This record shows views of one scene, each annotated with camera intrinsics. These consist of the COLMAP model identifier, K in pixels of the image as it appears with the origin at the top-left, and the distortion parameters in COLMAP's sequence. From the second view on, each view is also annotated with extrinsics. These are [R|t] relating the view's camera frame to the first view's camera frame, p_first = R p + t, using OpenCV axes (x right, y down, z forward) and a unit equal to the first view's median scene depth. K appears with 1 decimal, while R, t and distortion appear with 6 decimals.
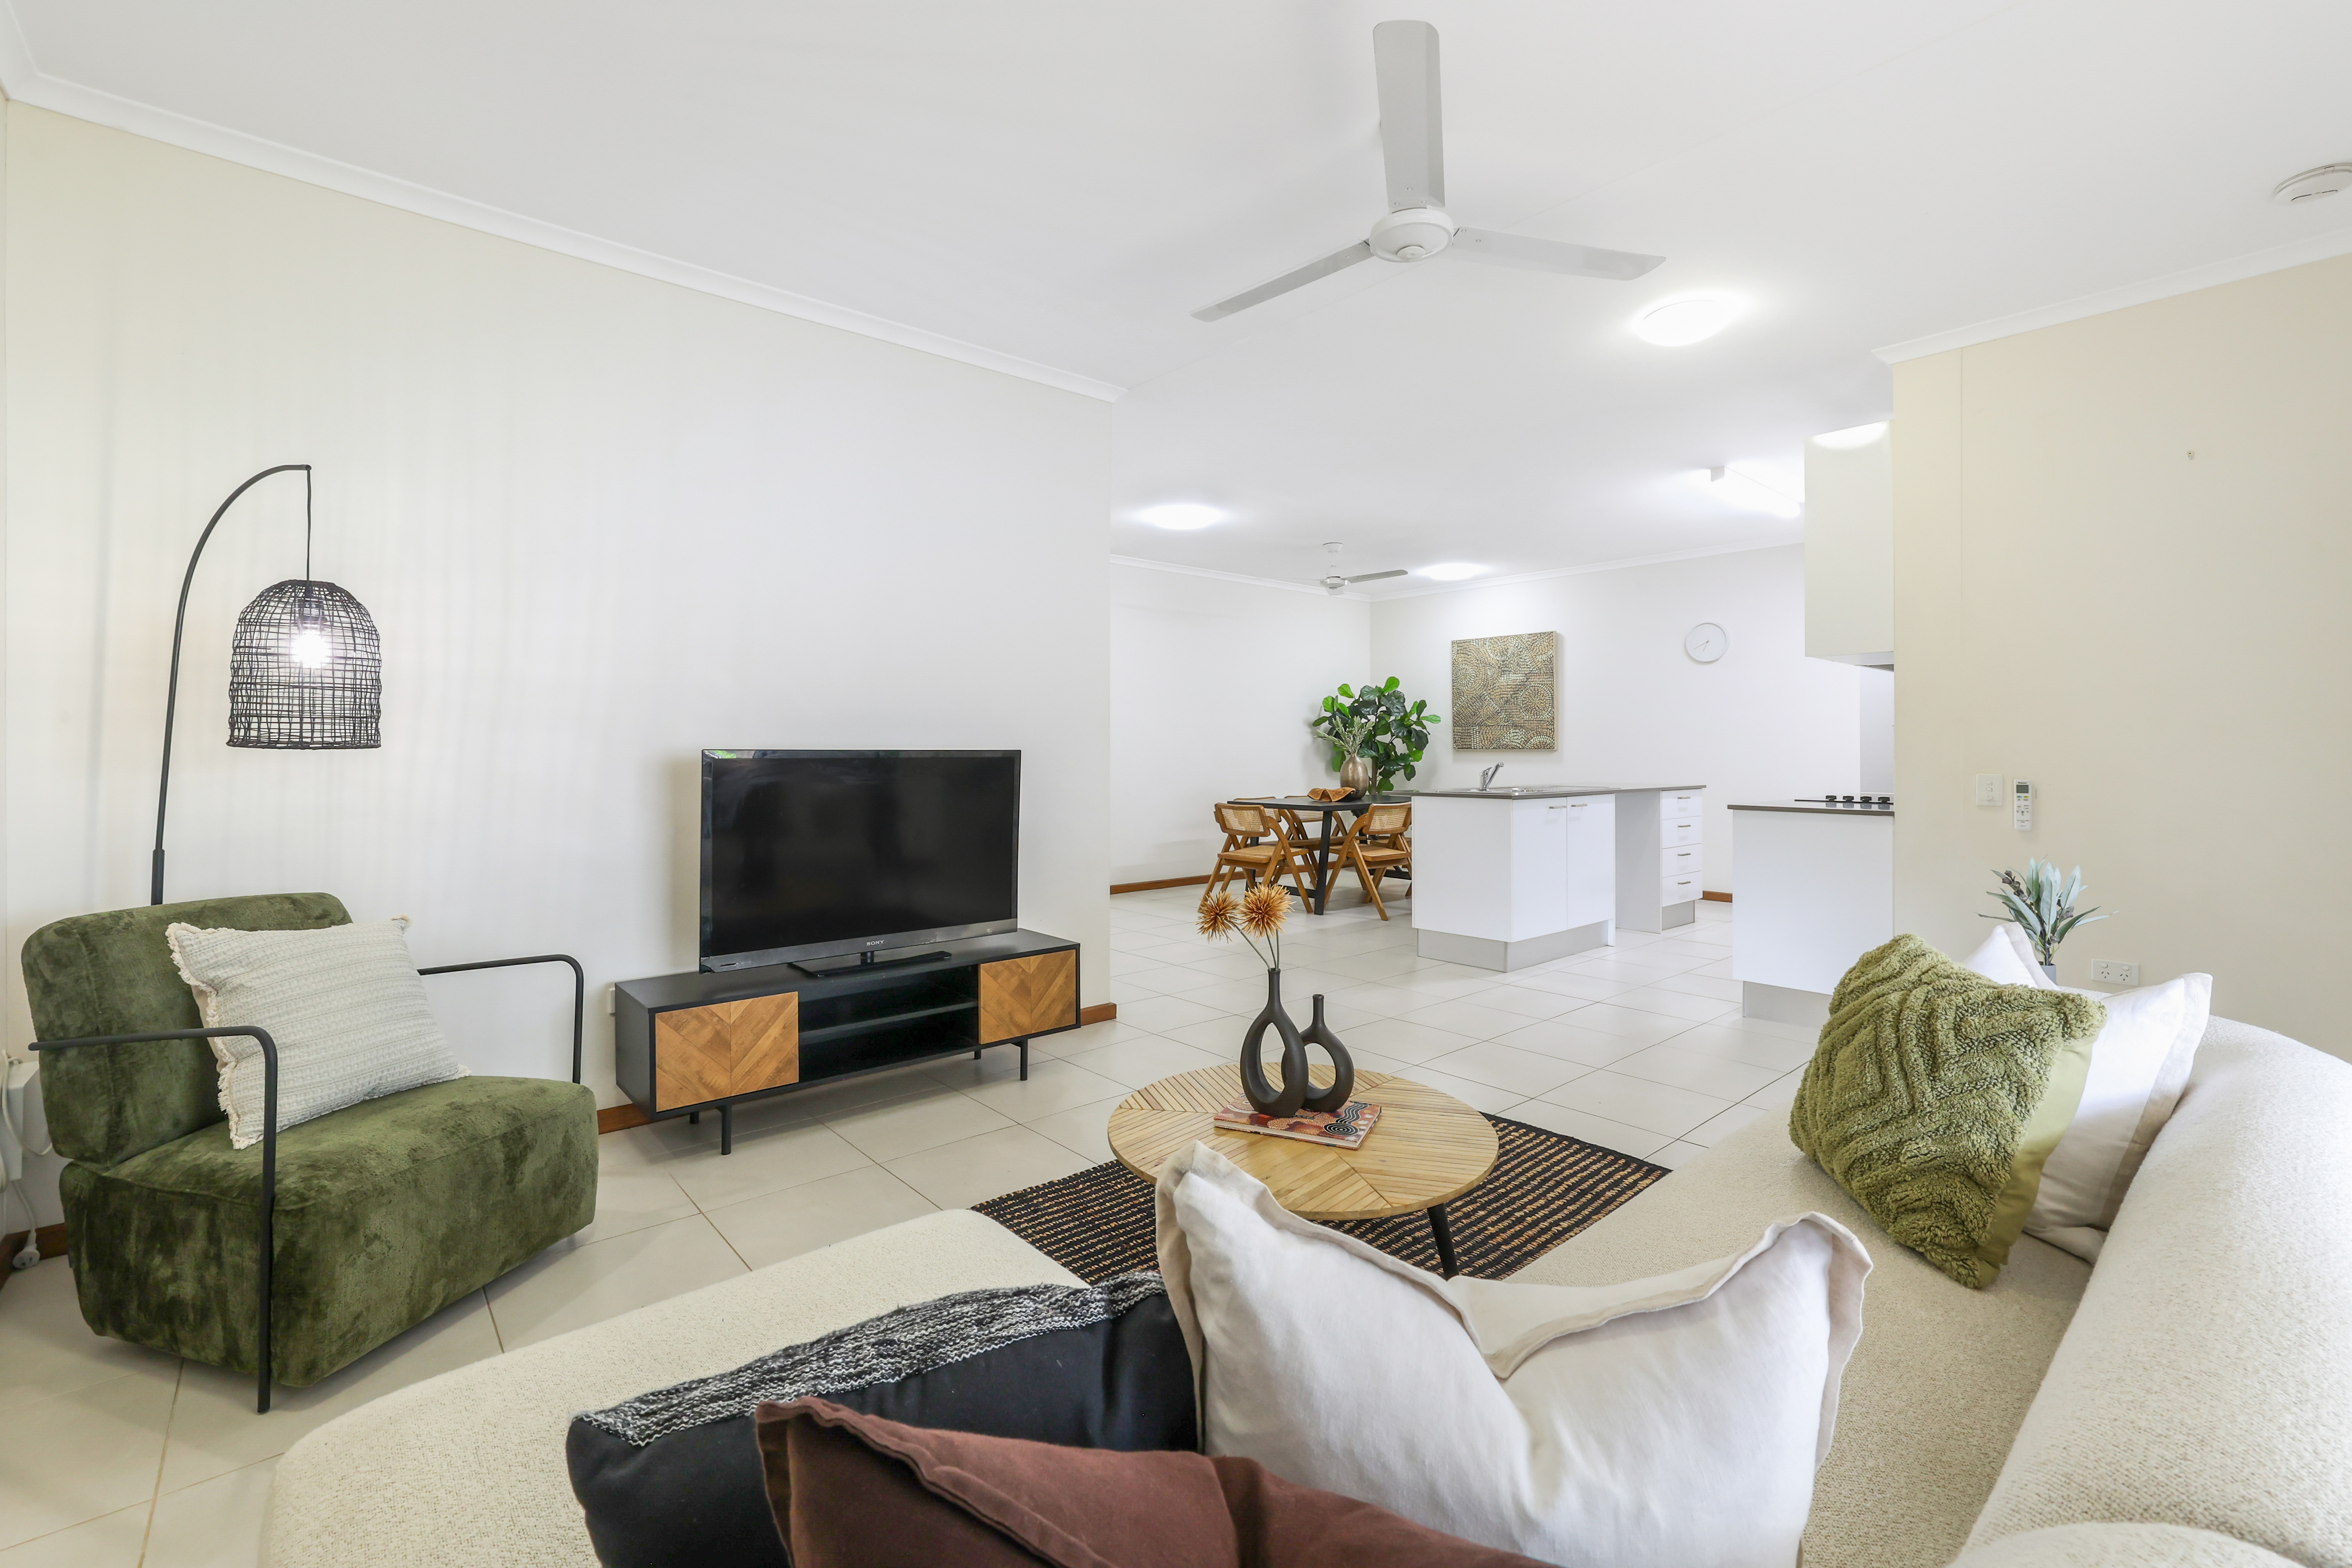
lens RADIAL K [[1015.4, 0, 1177.6], [0, 1015.4, 764.9], [0, 0, 1]] dist [0.002287, 0.000125]
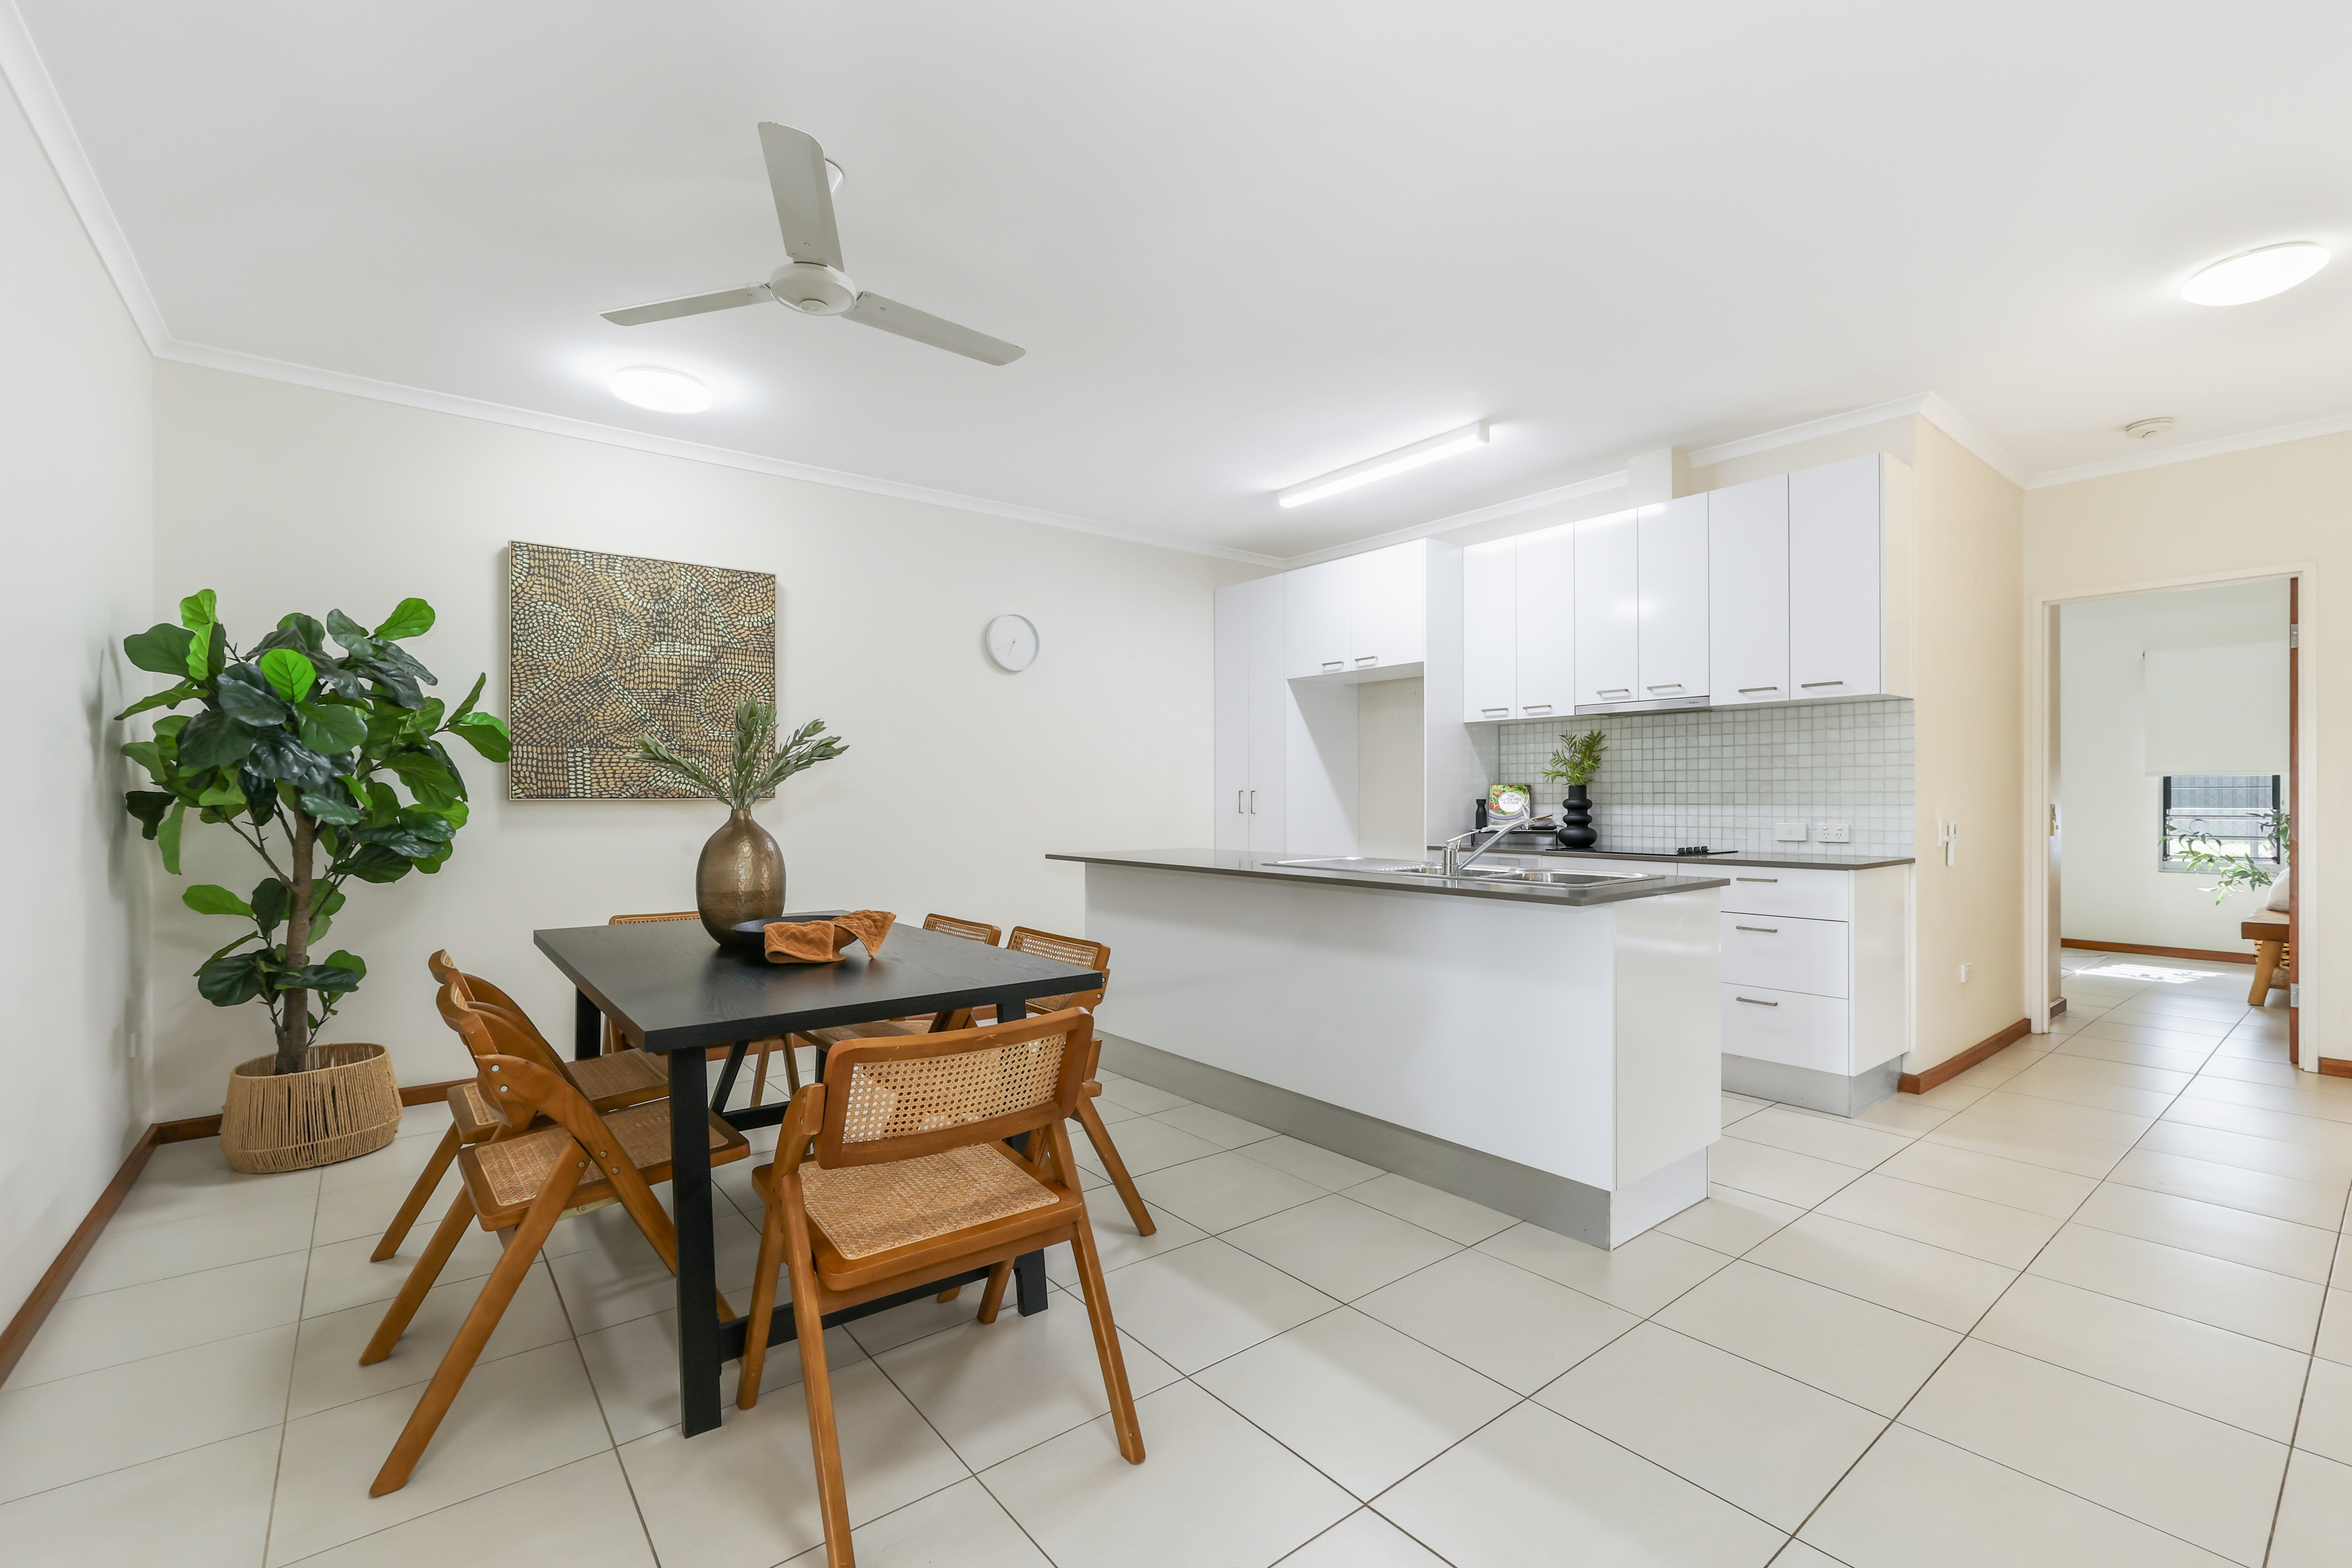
lens RADIAL K [[1014.1, 0, 1163.2], [0, 1014.1, 795.4], [0, 0, 1]] dist [-0.001660, 0.000225]
pose [[0.049339, 0.004794, 0.998771, -0.139597], [0.013558, 0.999893, -0.005469, -0.011063], [-0.998690, 0.013811, 0.049268, 0.744121]]
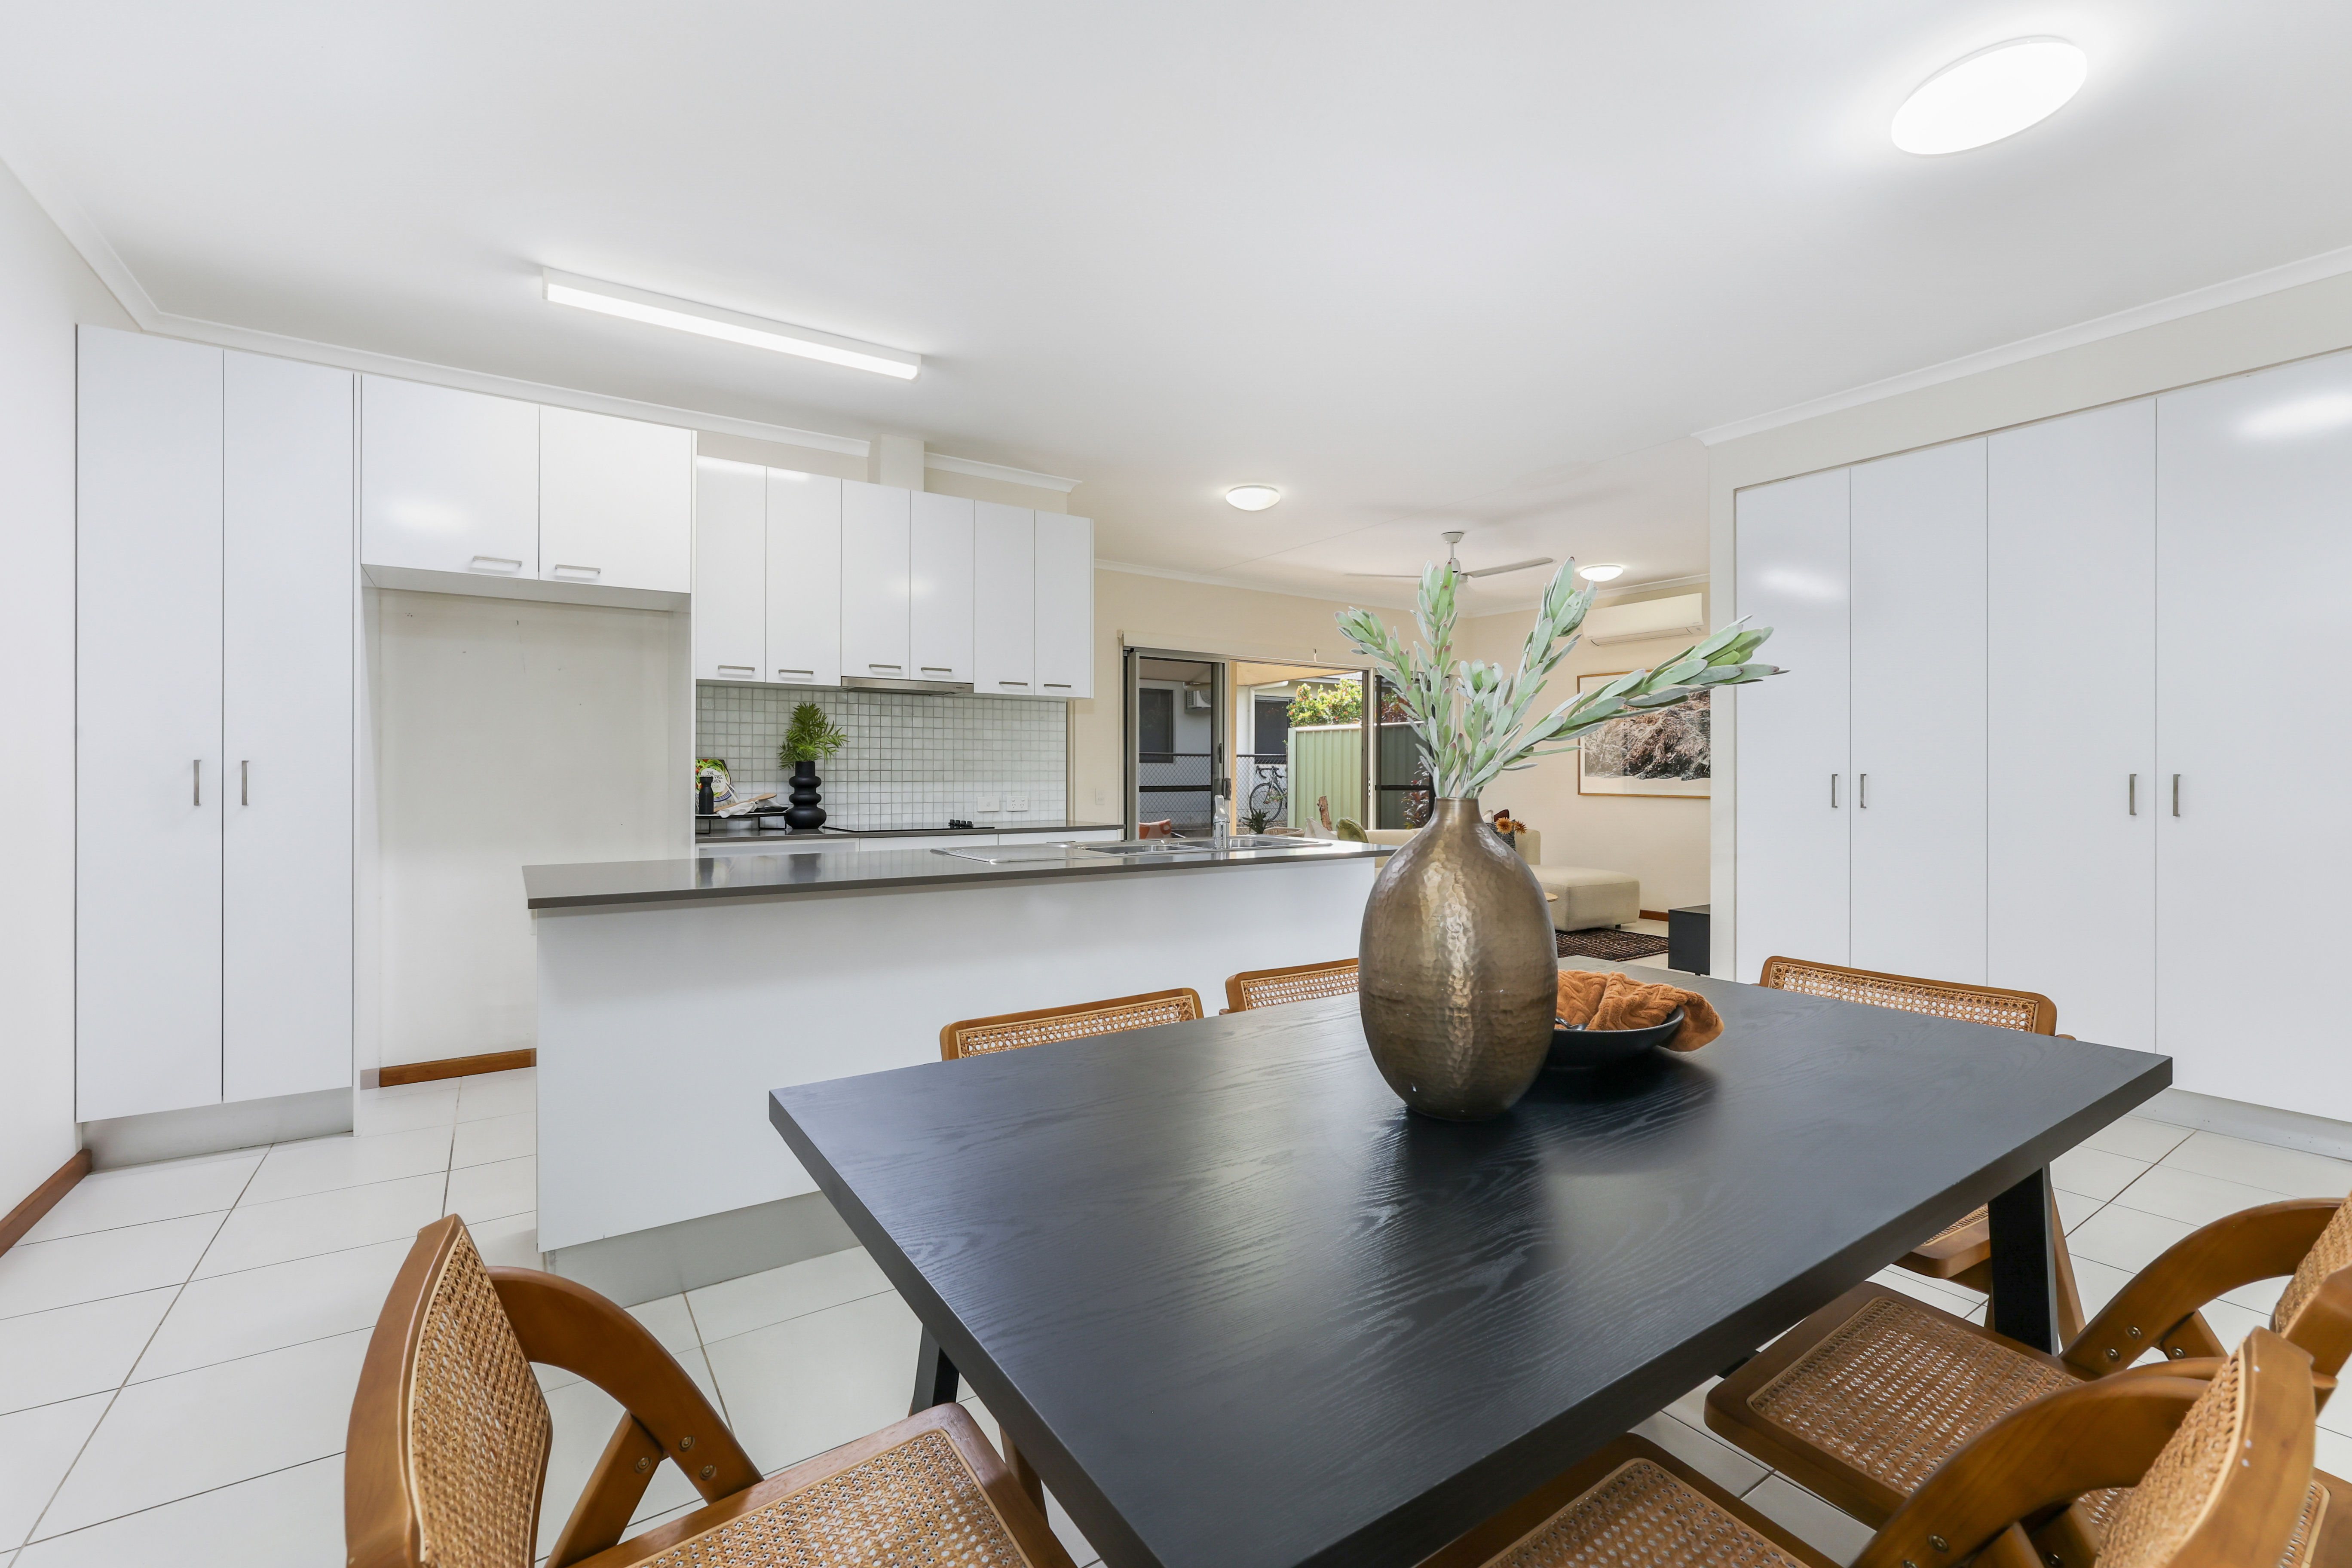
lens RADIAL K [[1014.1, 0, 1167.5], [0, 1014.1, 775.2], [0, 0, 1]] dist [-0.001660, 0.000225]
pose [[-0.990578, 0.002475, 0.136928, 0.173619], [0.004060, 0.999928, 0.011299, -0.014582], [-0.136890, 0.011749, -0.990517, 1.018017]]
